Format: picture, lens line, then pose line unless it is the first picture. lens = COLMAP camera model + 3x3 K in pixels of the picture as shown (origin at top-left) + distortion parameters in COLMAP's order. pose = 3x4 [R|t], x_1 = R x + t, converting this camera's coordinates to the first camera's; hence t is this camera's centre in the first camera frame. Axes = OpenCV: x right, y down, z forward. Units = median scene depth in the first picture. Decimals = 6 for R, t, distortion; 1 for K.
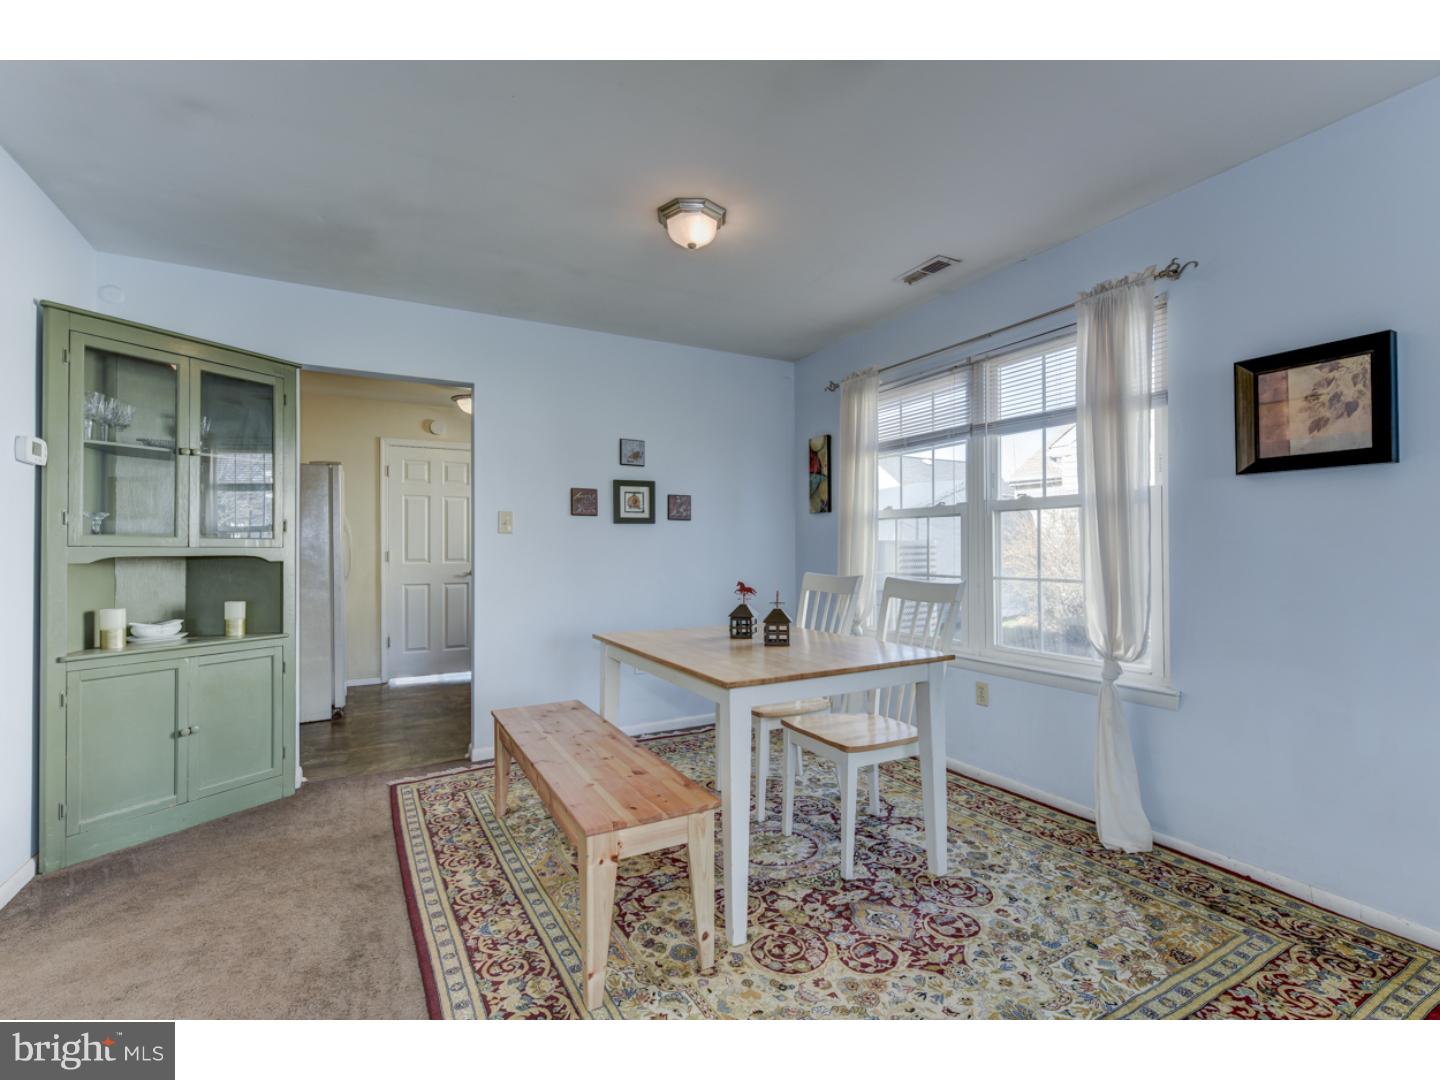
lens RADIAL K [[650.3, 0, 722.2], [0, 650.3, 551.2], [0, 0, 1]] dist [0.000512, -0.000263]
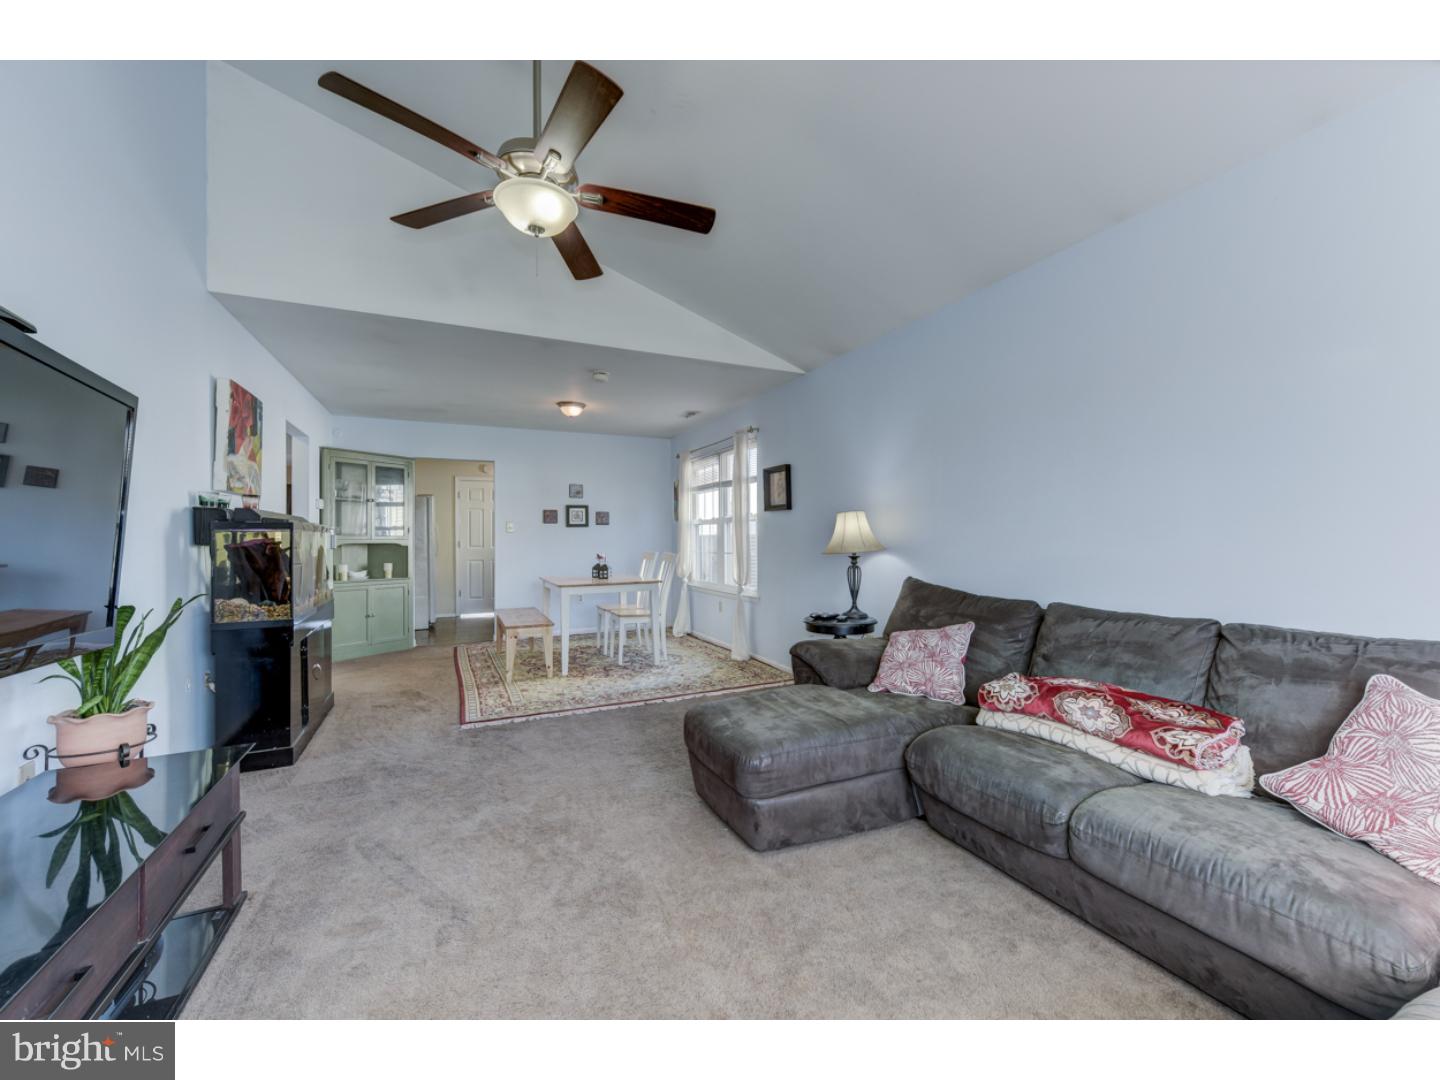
lens RADIAL K [[586.7, 0, 742.4], [0, 586.7, 542.4], [0, 0, 1]] dist [0.002411, -0.000097]
pose [[0.998873, -0.001286, -0.047450, 0.619817], [0.001438, 0.999994, 0.003169, -0.000758], [0.047446, -0.003234, 0.998869, -1.044589]]
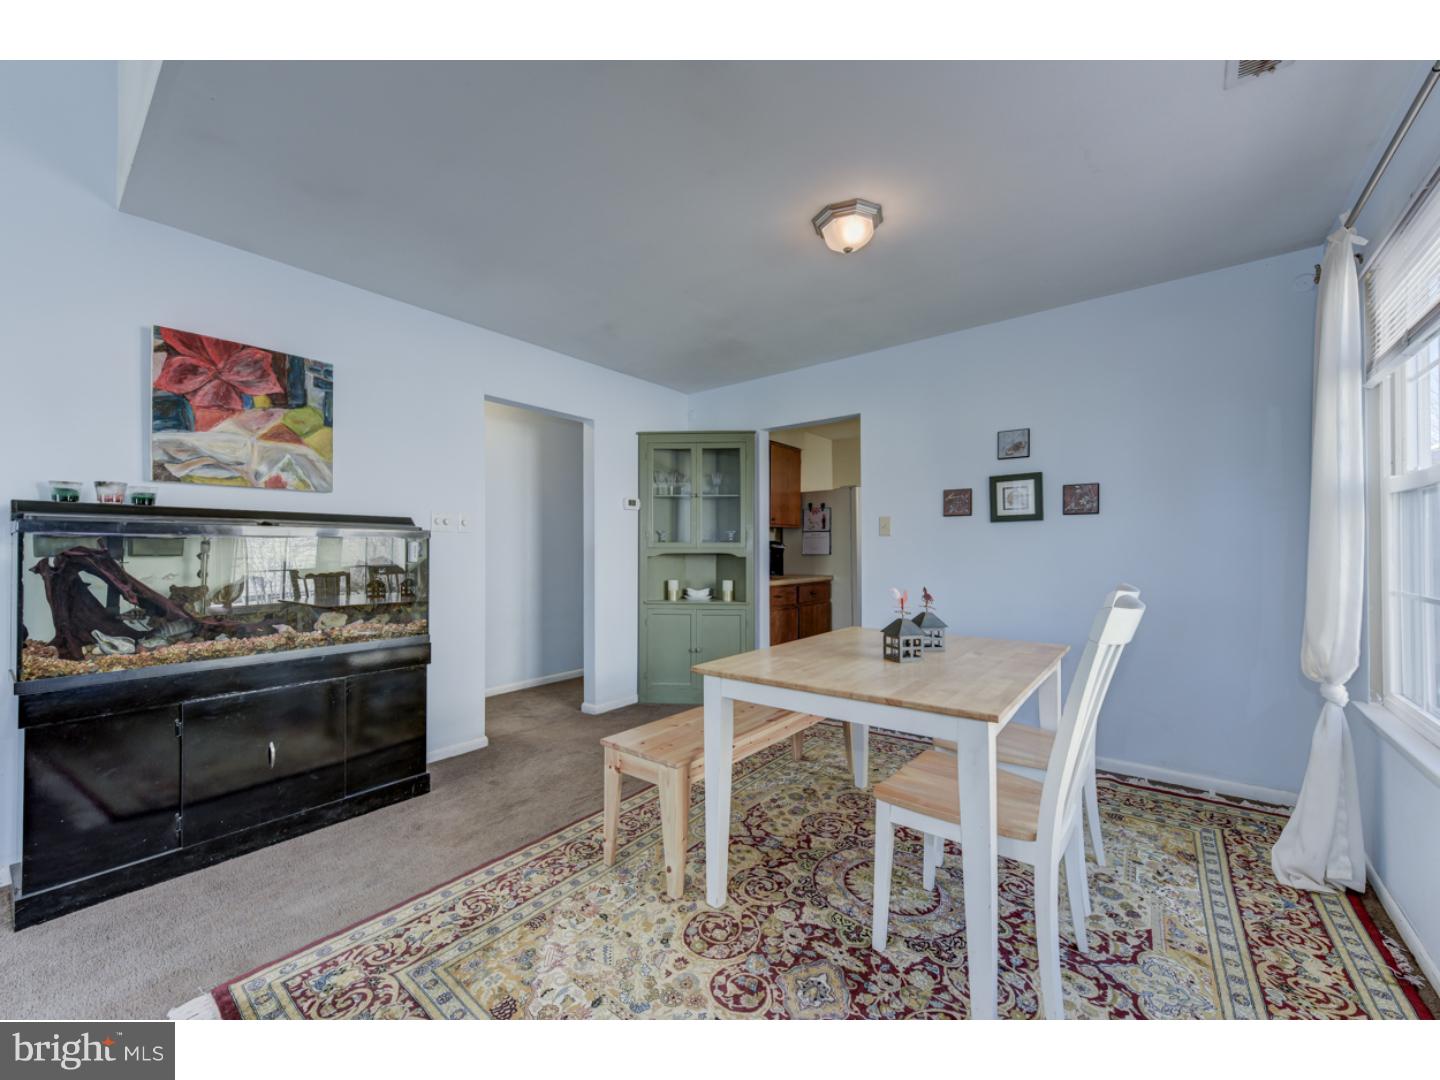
lens RADIAL K [[569.5, 0, 714.1], [0, 569.5, 548.3], [0, 0, 1]] dist [0.001752, -0.000088]
pose [[0.383370, 0.000766, -0.923595, 0.608764], [-0.000547, 1.000000, 0.000602, -0.006474], [0.923595, 0.000274, 0.383370, 0.410368]]
